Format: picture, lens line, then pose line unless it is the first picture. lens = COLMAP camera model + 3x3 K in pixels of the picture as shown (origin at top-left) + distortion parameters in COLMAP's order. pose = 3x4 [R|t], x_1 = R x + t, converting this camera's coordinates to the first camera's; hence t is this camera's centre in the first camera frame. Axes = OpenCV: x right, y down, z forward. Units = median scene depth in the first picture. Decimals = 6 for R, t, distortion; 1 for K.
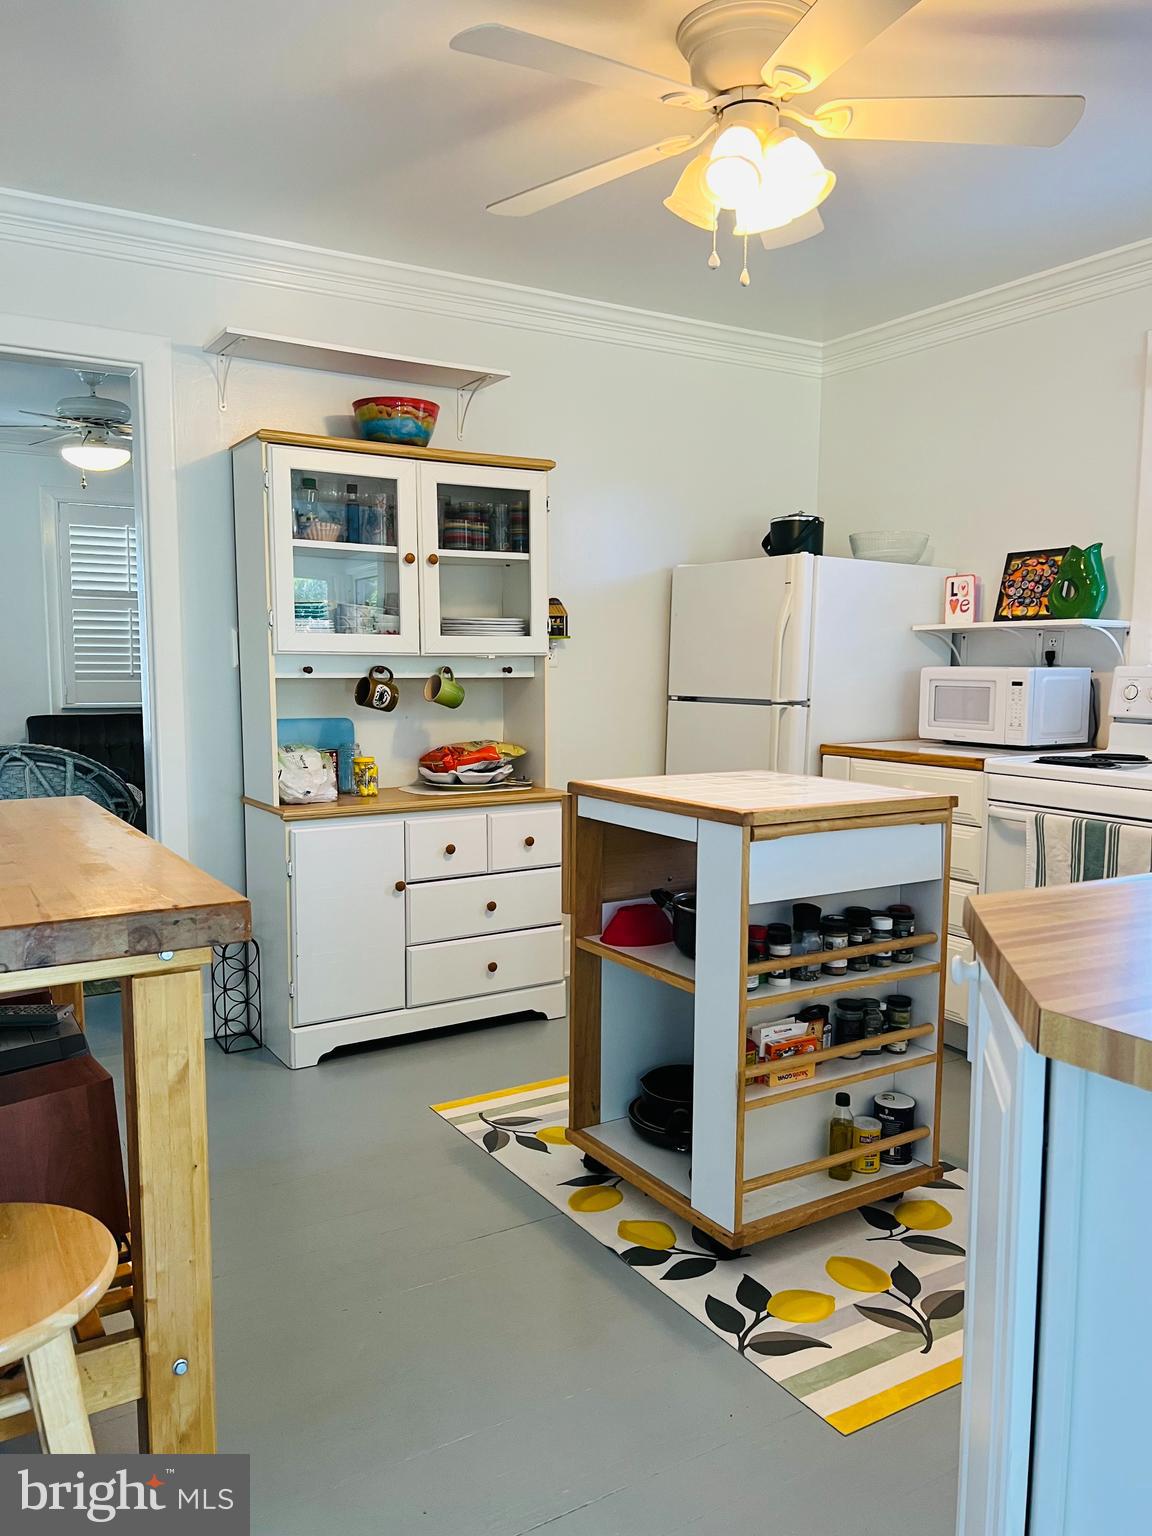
lens RADIAL K [[1173.3, 0, 576.0], [0, 1173.3, 768.0], [0, 0, 1]] dist [0.001076, 0.000684]
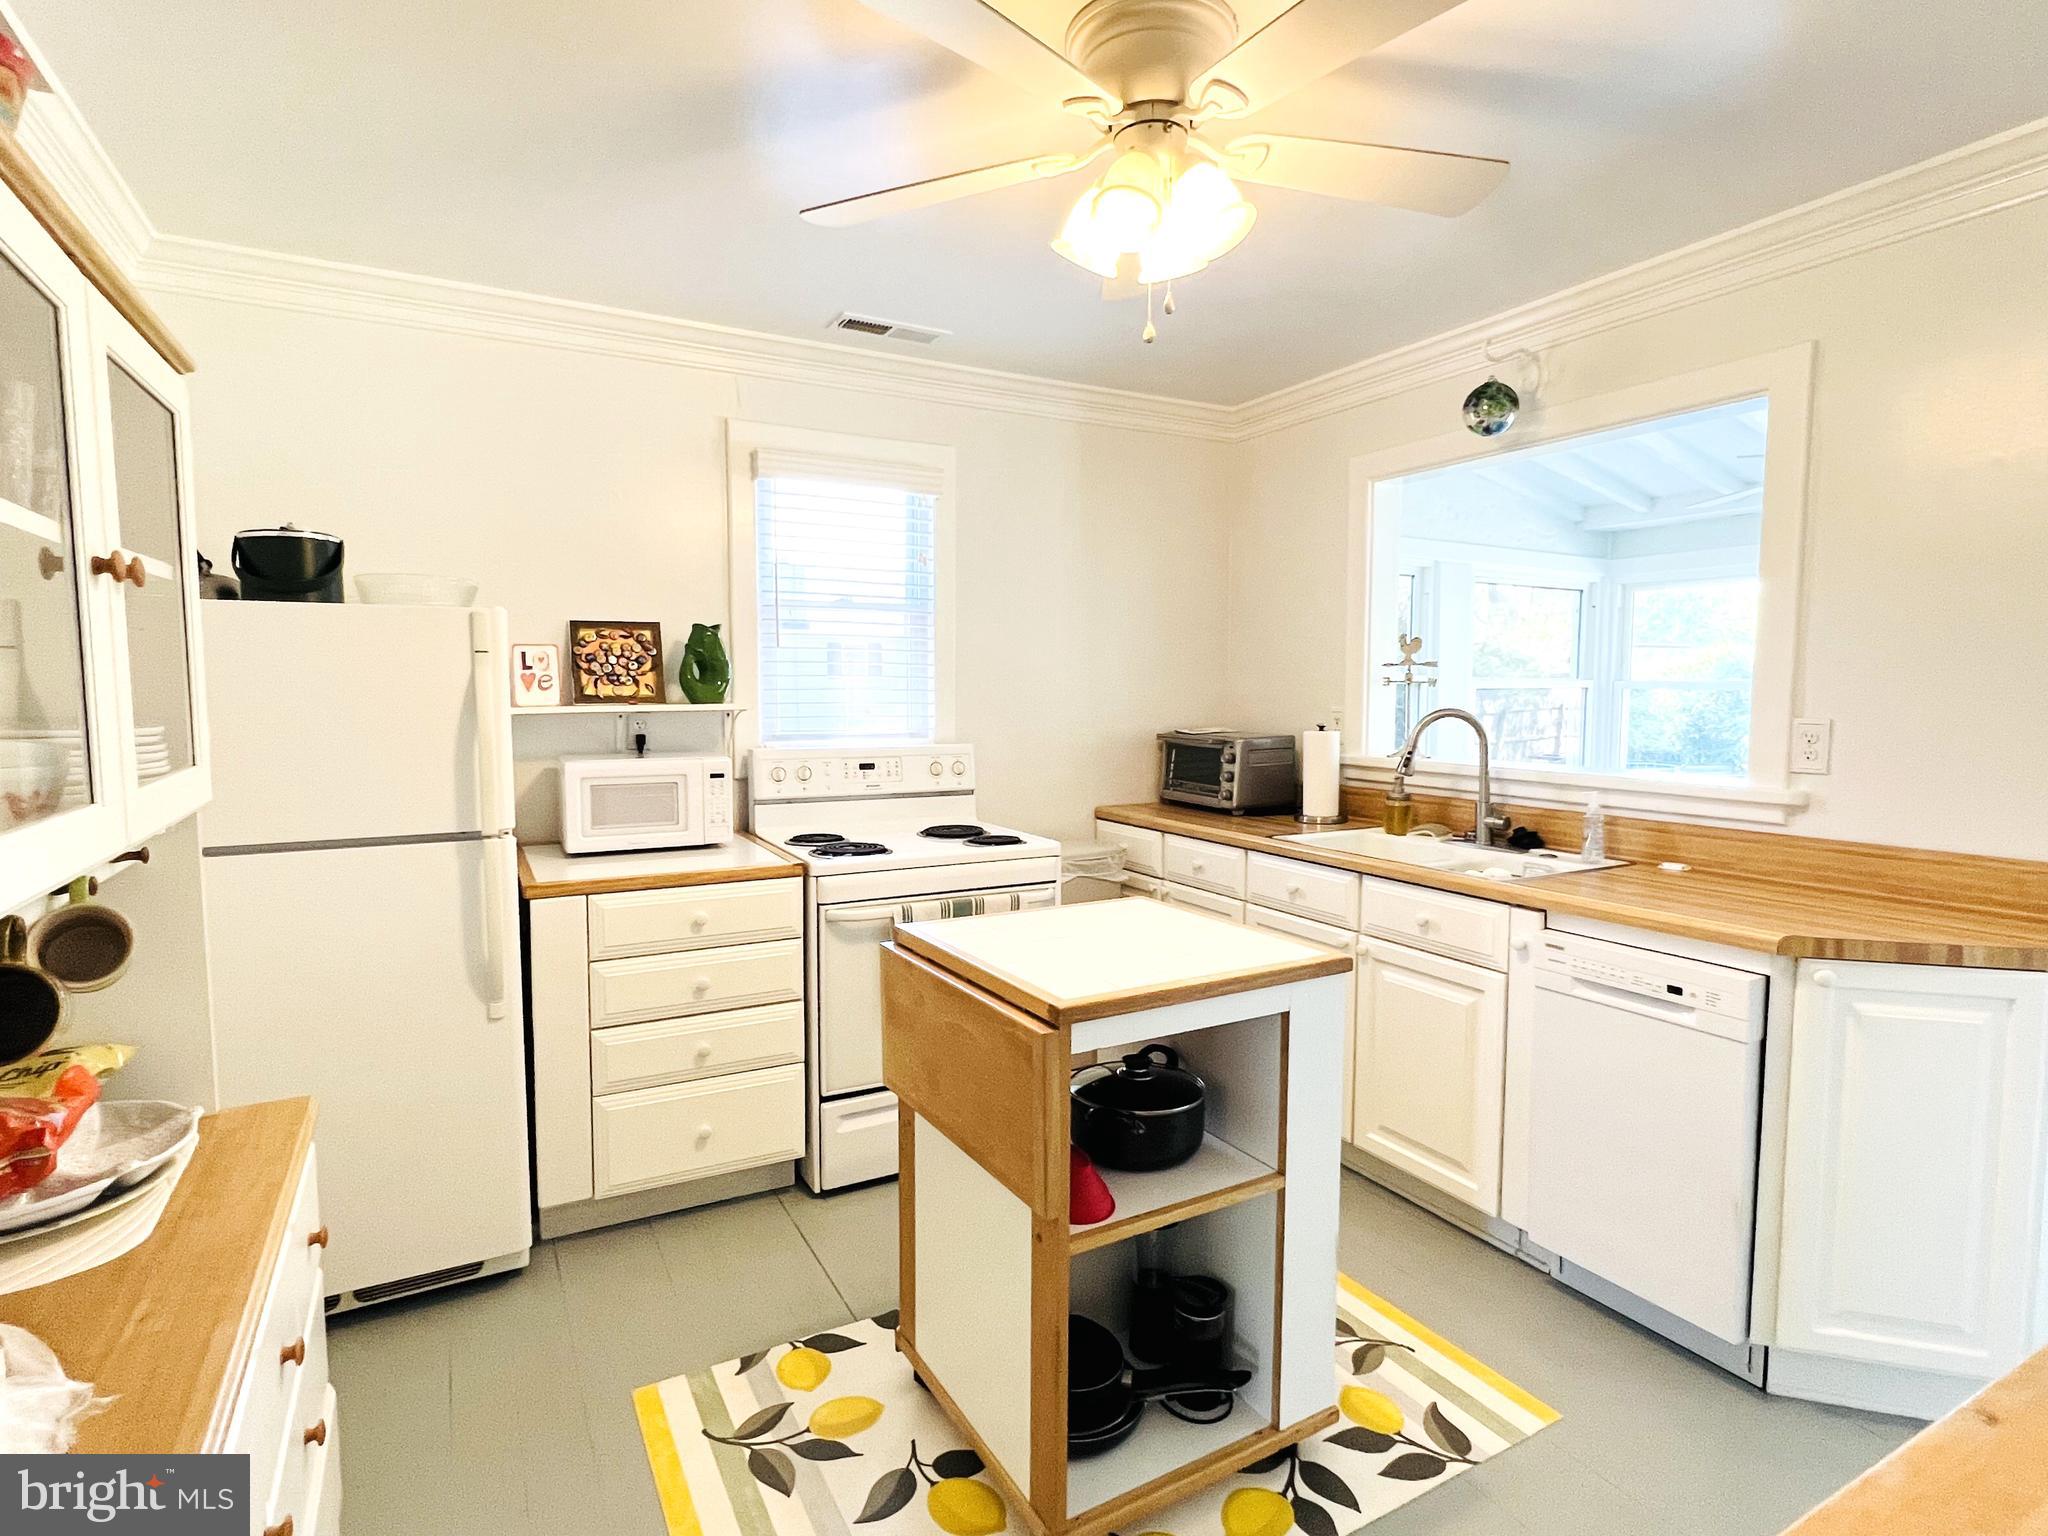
lens RADIAL K [[1041.1, 0, 1024.0], [0, 1041.1, 768.0], [0, 0, 1]] dist [-0.001192, -0.000537]
pose [[0.047206, -0.082002, 0.995514, -0.373431], [0.092495, 0.992702, 0.077384, -0.107850], [-0.994594, 0.088427, 0.054446, 0.659436]]
